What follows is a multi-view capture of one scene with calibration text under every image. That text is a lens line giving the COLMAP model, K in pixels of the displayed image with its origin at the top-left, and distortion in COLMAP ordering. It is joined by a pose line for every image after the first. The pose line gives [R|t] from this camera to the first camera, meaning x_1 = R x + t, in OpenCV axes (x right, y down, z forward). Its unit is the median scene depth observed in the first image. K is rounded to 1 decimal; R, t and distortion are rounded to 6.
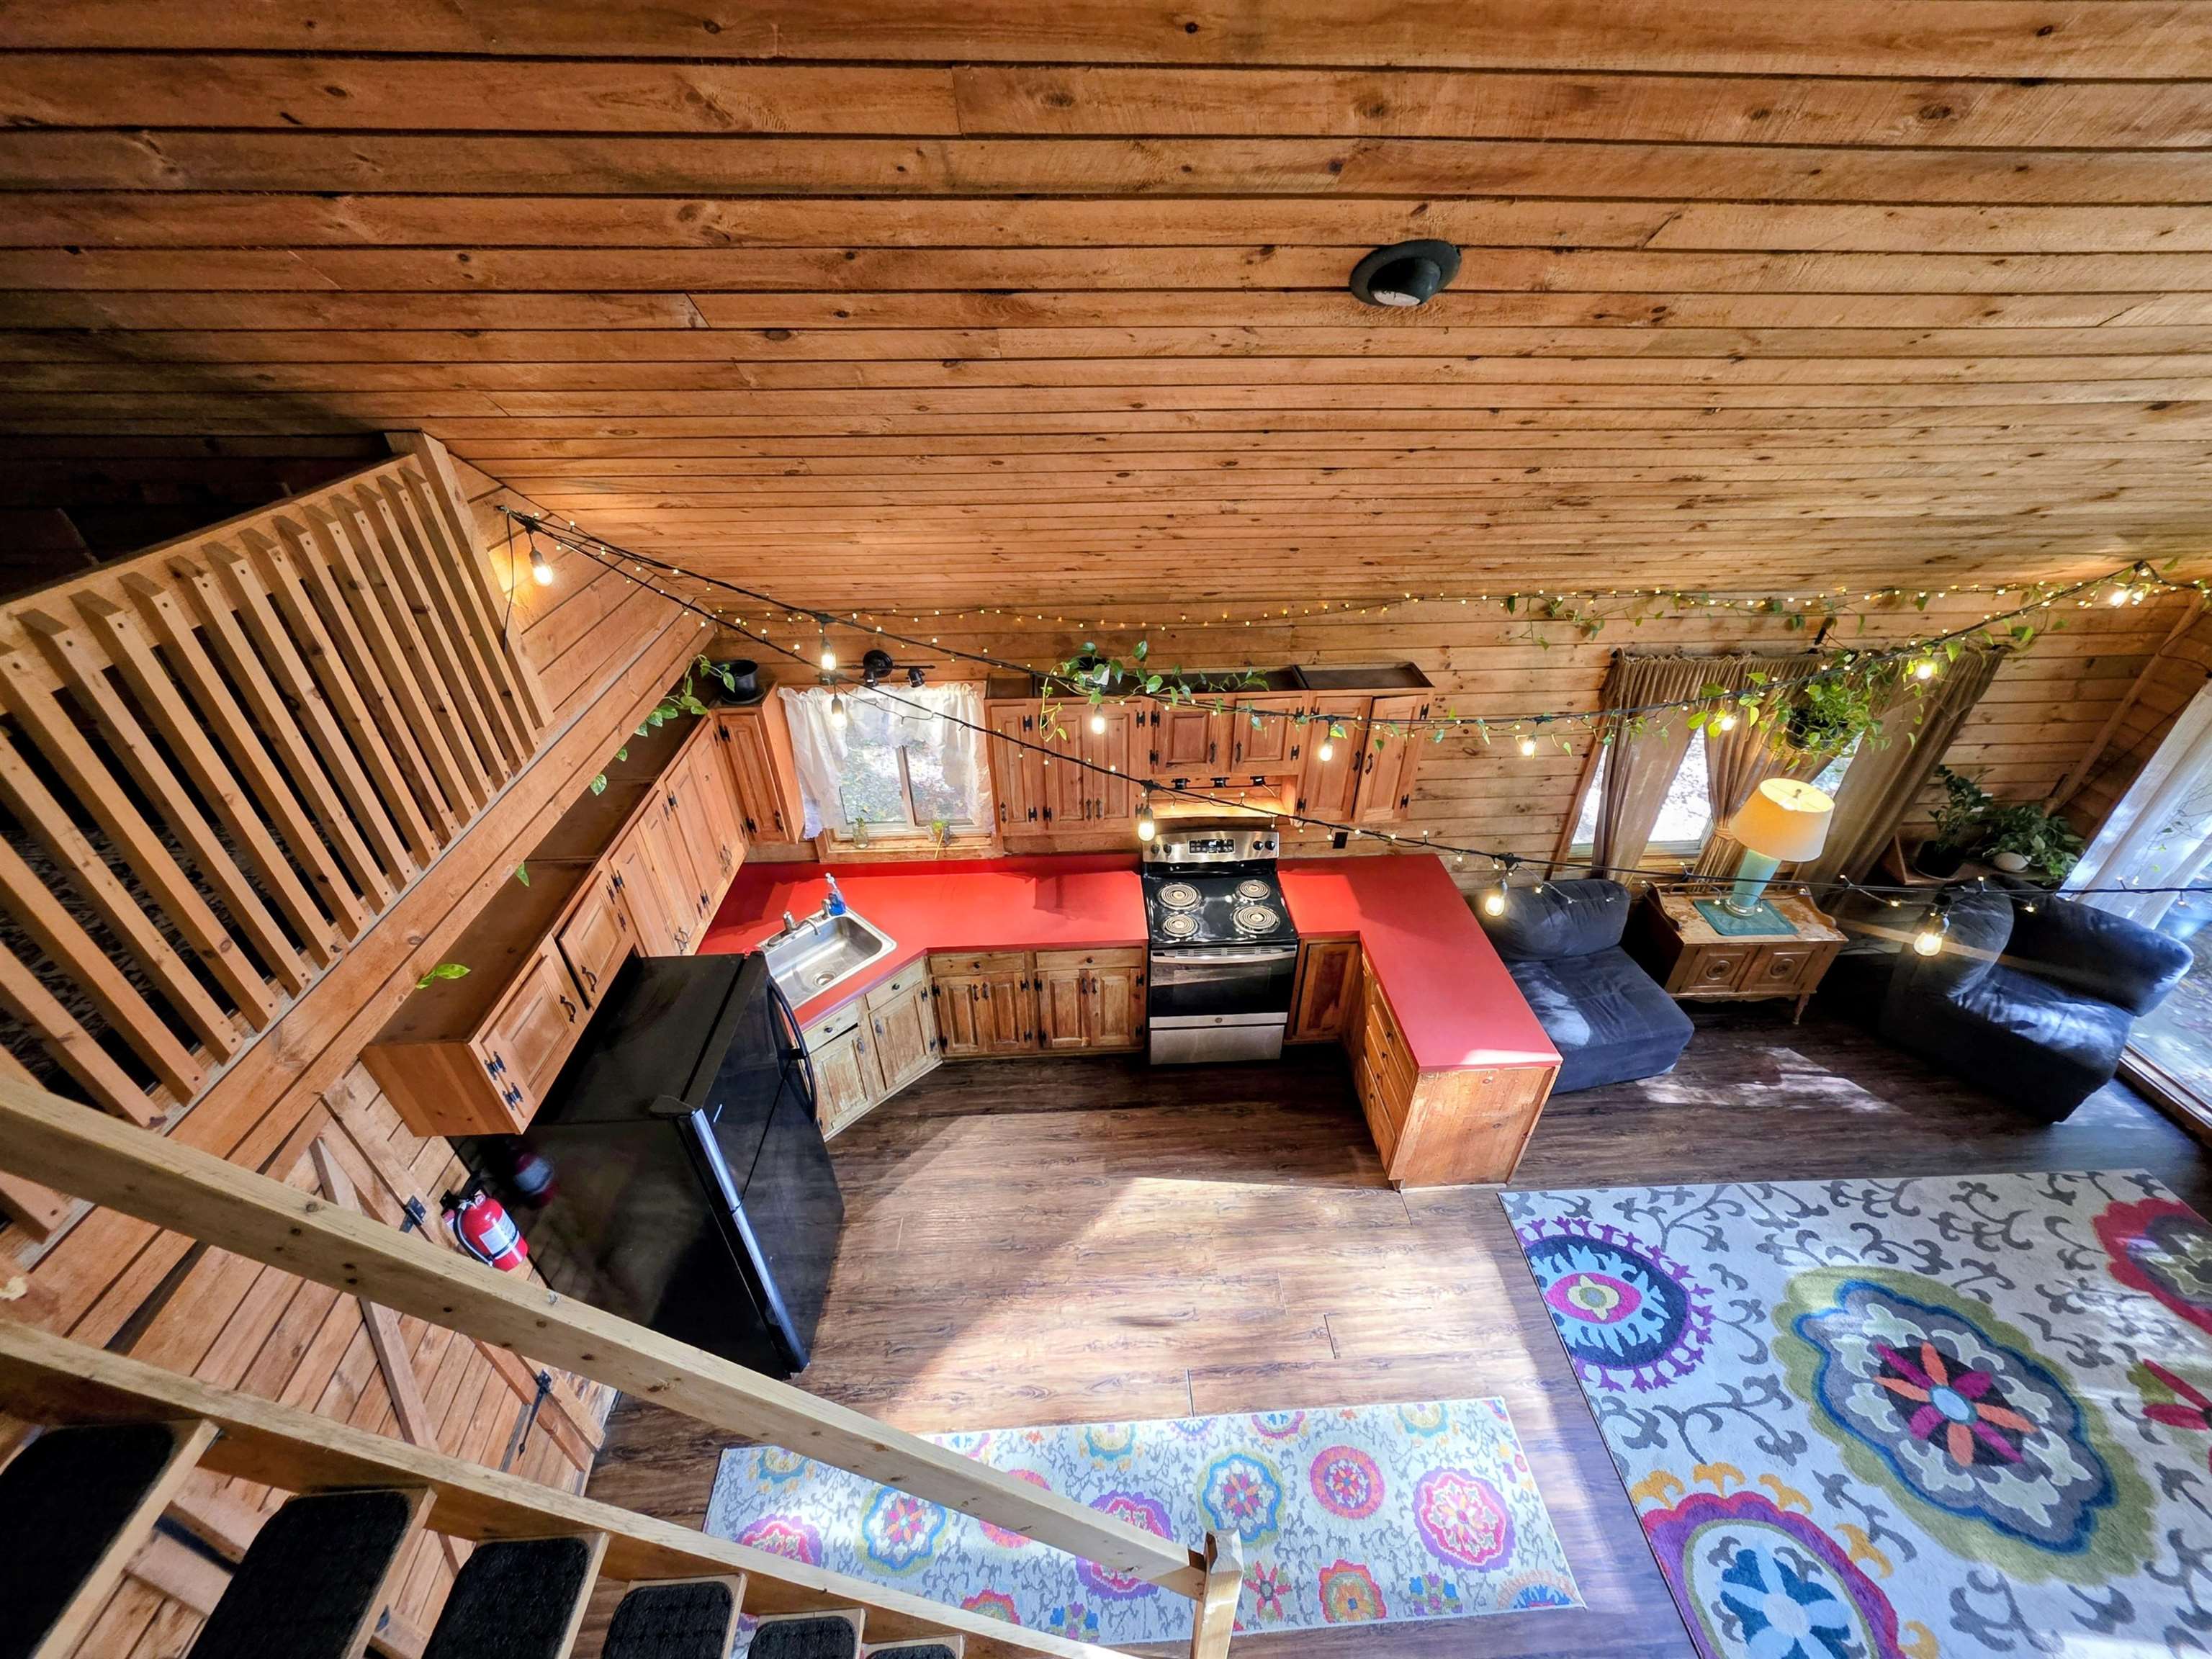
lens RADIAL K [[882.2, 0, 1123.1], [0, 882.2, 833.9], [0, 0, 1]] dist [-0.002197, 0.001949]
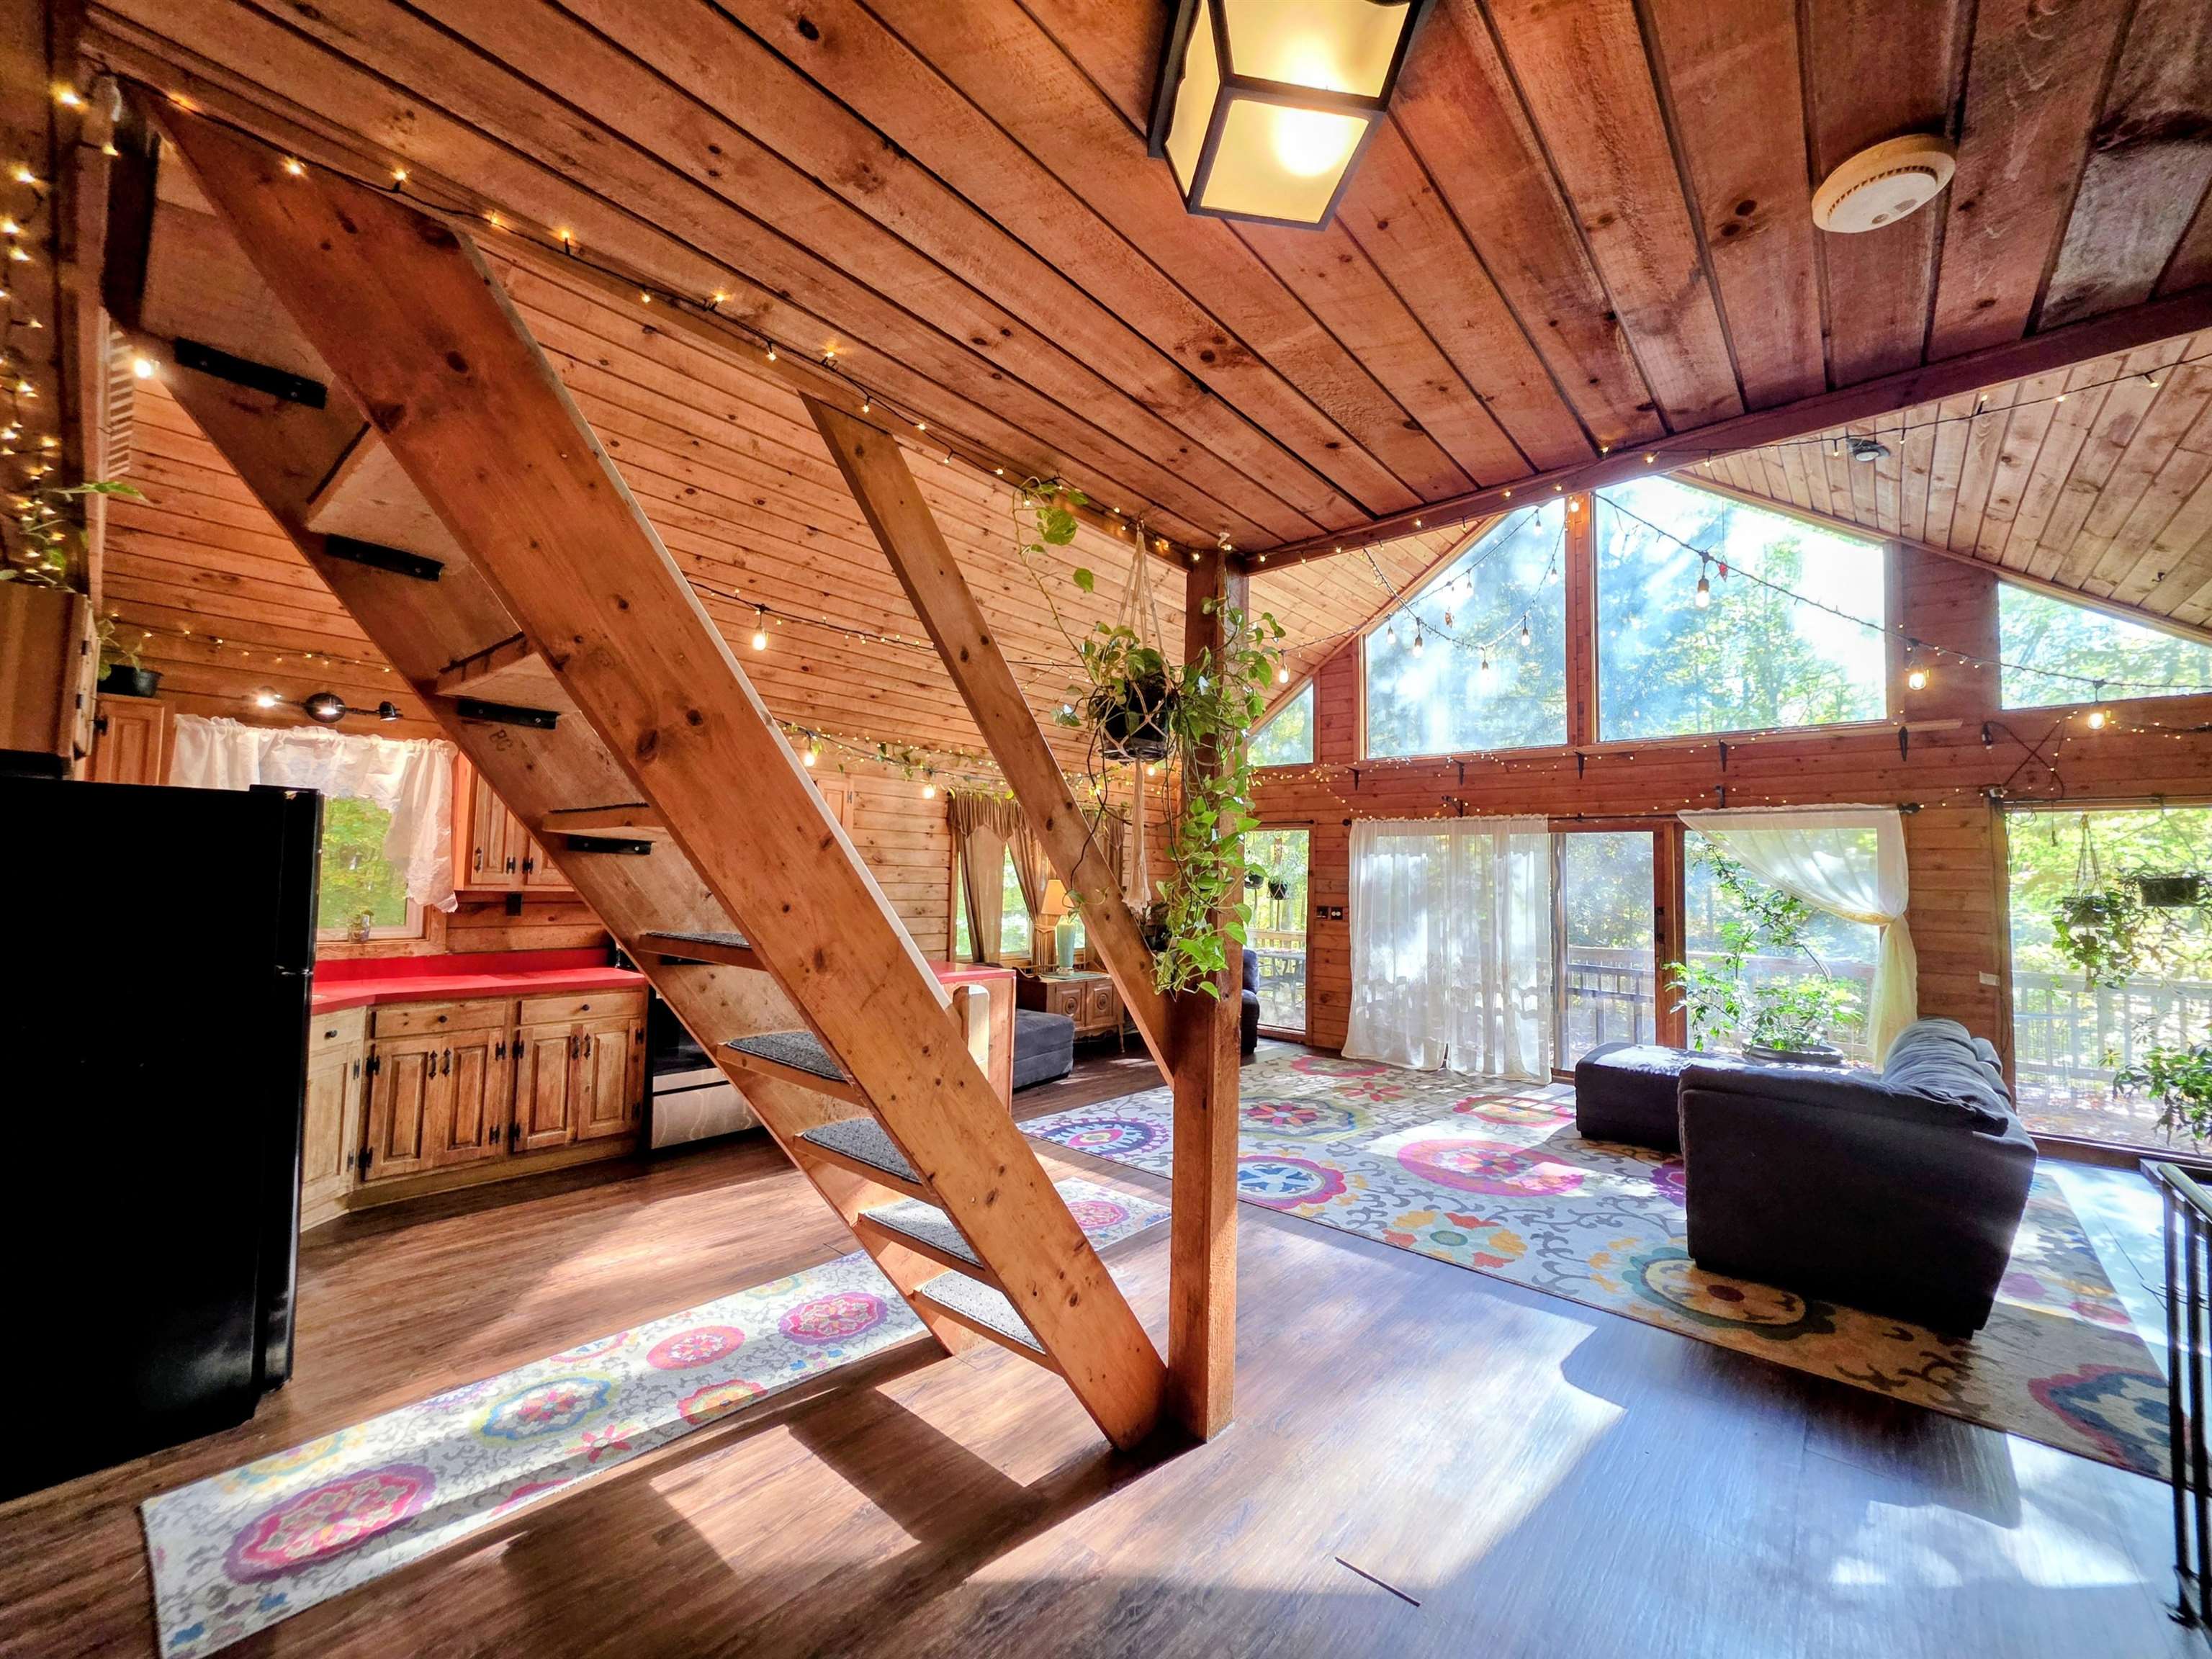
lens RADIAL K [[880.9, 0, 1121.5], [0, 880.9, 833.9], [0, 0, 1]] dist [0.000303, -0.000148]
pose [[0.694059, 0.050663, 0.718133, -0.355670], [0.387446, 0.814454, -0.431915, 0.674845], [-0.606768, 0.578012, 0.545650, 0.017209]]
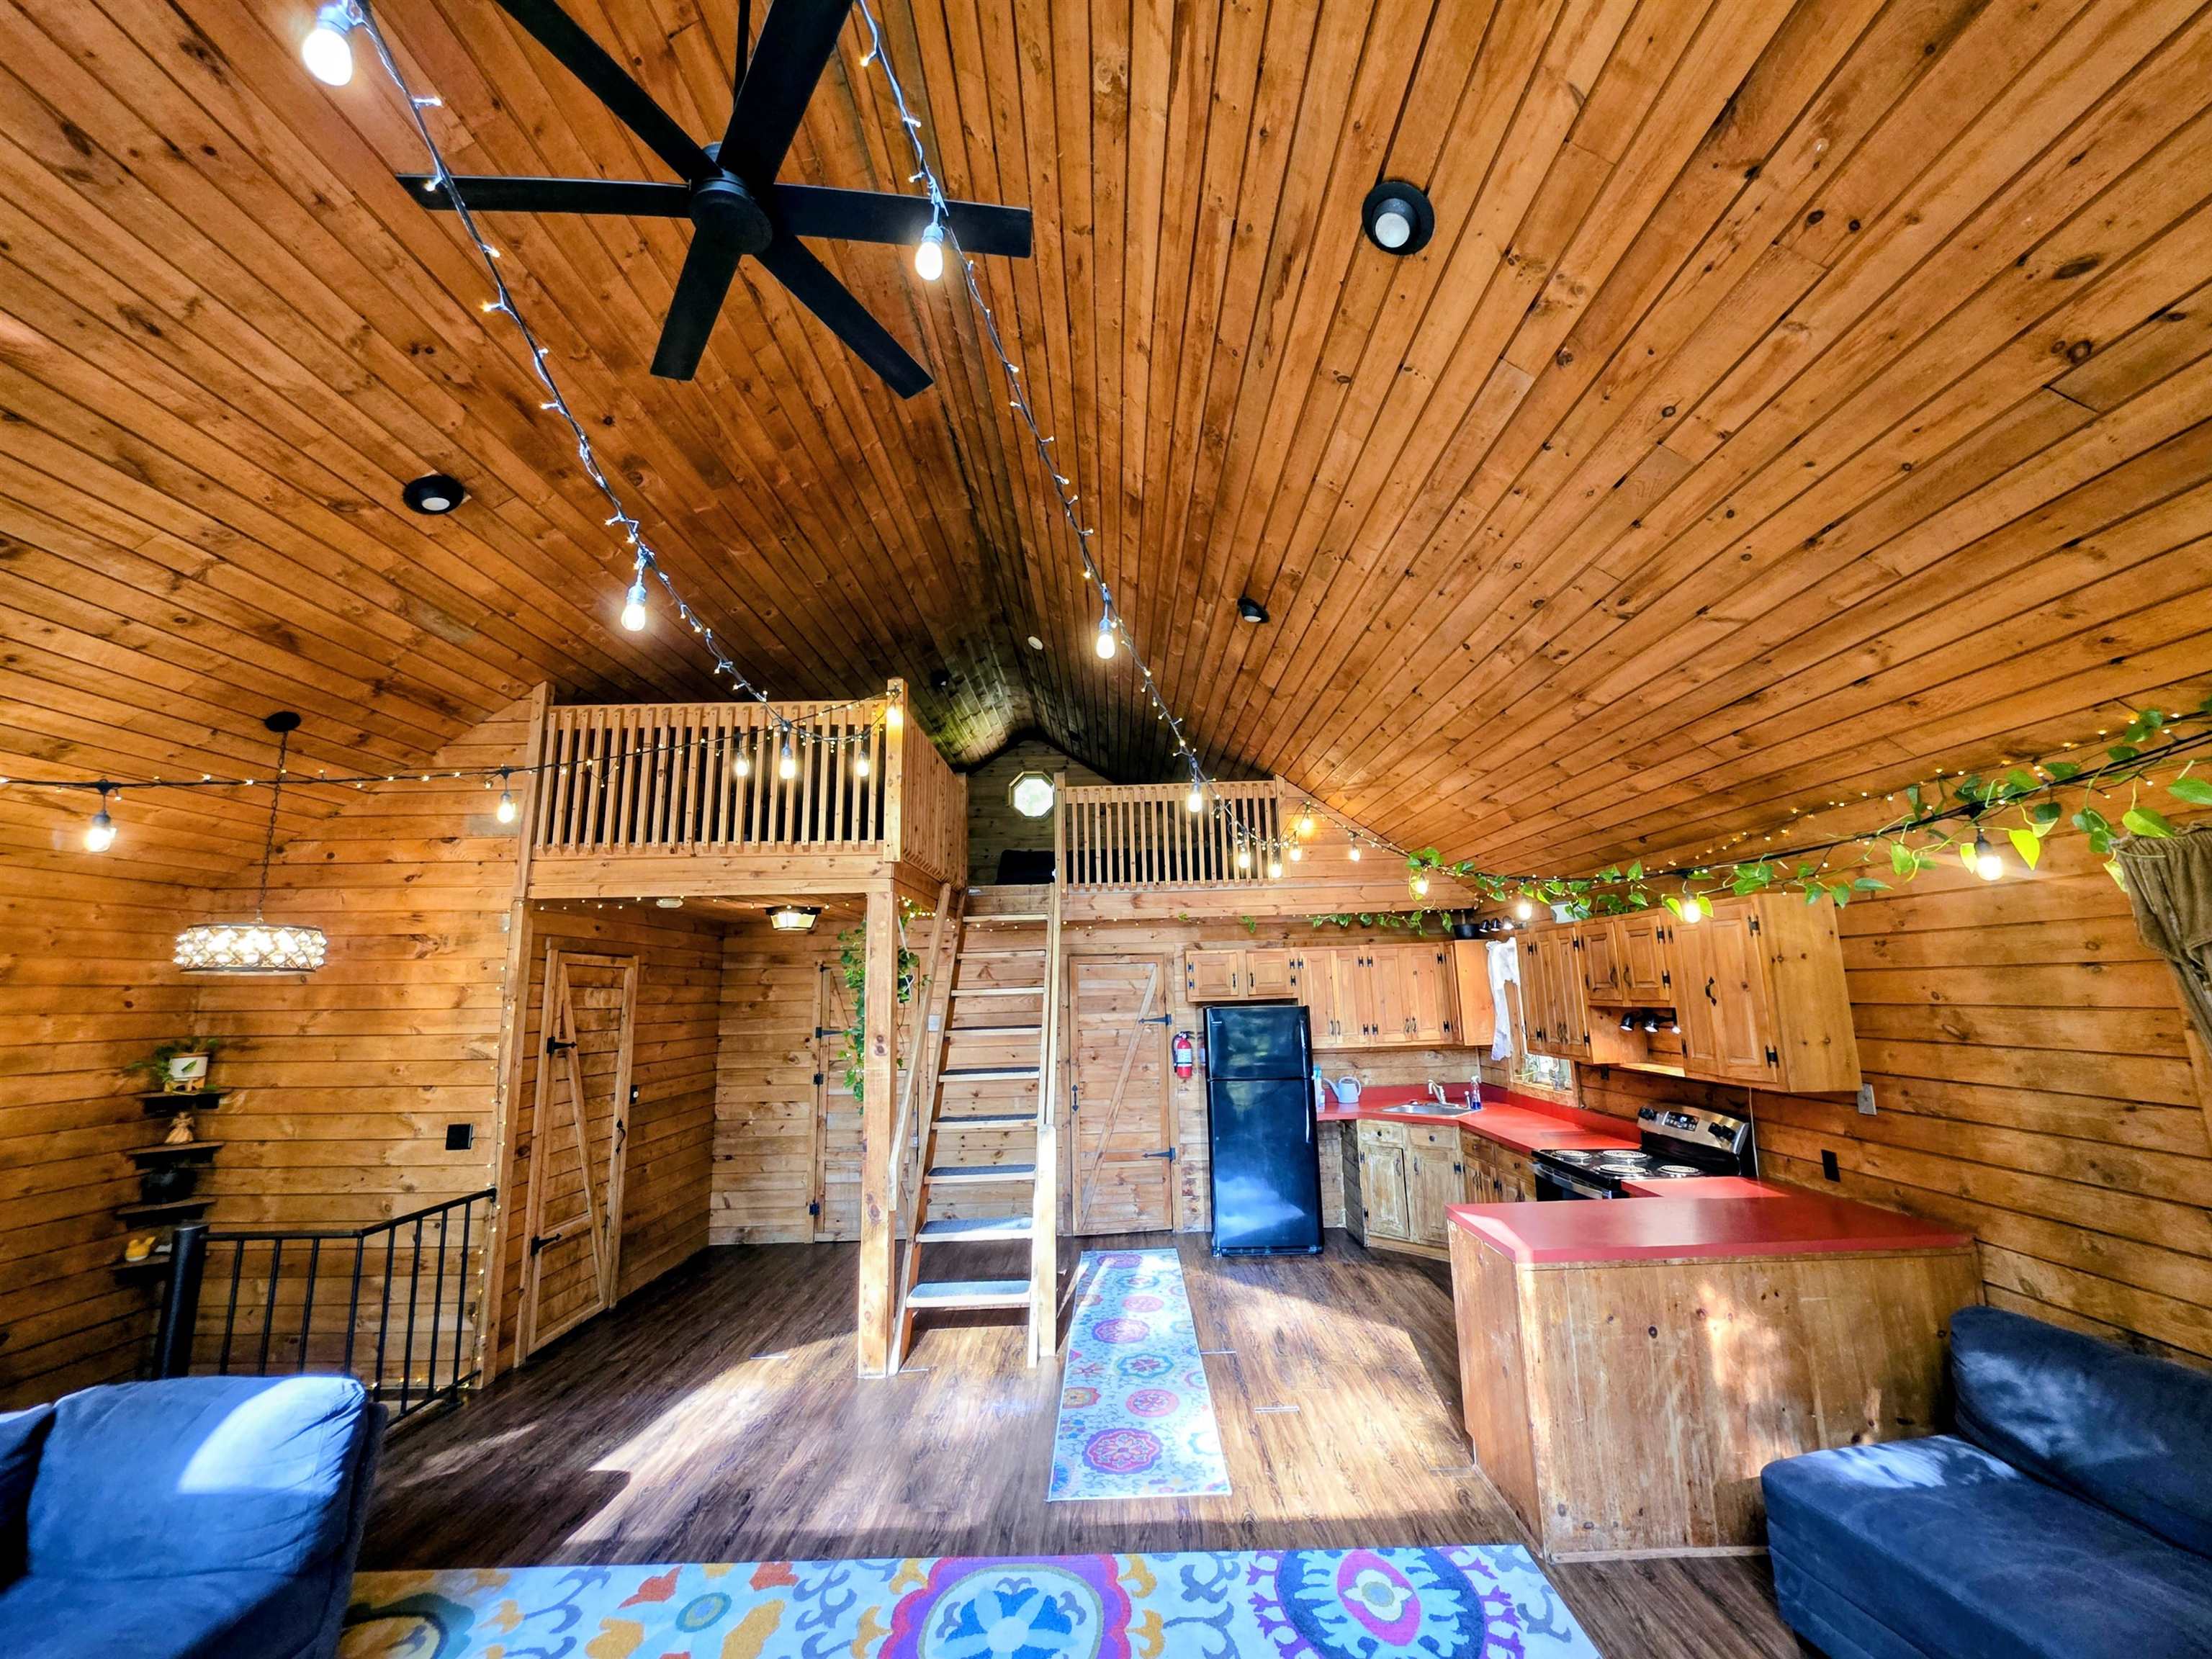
lens RADIAL K [[886.1, 0, 1123.1], [0, 886.1, 833.4], [0, 0, 1]] dist [0.000382, -0.000015]
pose [[-0.054986, -0.177942, -0.982503, 1.208271], [-0.538754, 0.833750, -0.120850, 0.208600], [0.840667, 0.522683, -0.141712, 0.576841]]
